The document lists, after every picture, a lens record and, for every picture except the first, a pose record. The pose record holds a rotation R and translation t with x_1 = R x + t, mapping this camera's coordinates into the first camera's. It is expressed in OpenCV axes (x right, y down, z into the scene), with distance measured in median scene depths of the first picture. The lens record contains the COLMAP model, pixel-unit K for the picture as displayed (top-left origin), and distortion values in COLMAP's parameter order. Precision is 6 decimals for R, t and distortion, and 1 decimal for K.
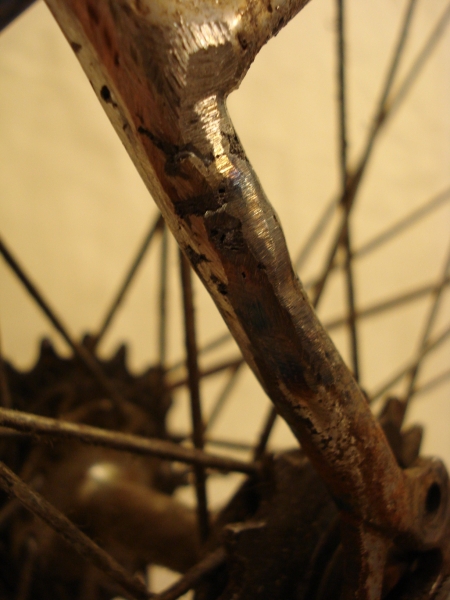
lens RADIAL K [[713.2, 0, 232.0], [0, 713.2, 302.6], [0, 0, 1]] dist [-0.071041, -0.053011]
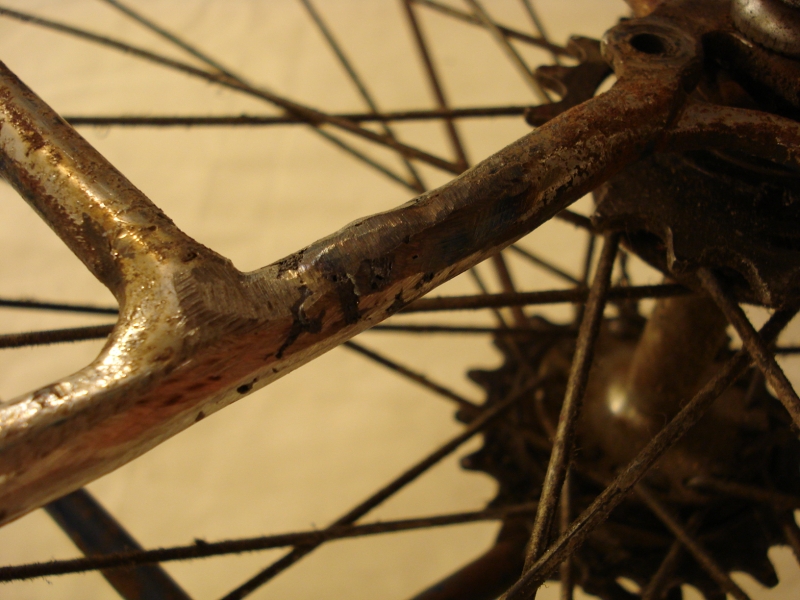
lens RADIAL K [[950.9, 0, 400.0], [0, 950.9, 300.0], [0, 0, 1]] dist [-0.071041, -0.053011]
pose [[0.009069, -0.997367, -0.071947, 0.046619], [0.999938, 0.009513, -0.005835, -0.045381], [0.006504, -0.071889, 0.997391, -0.325764]]
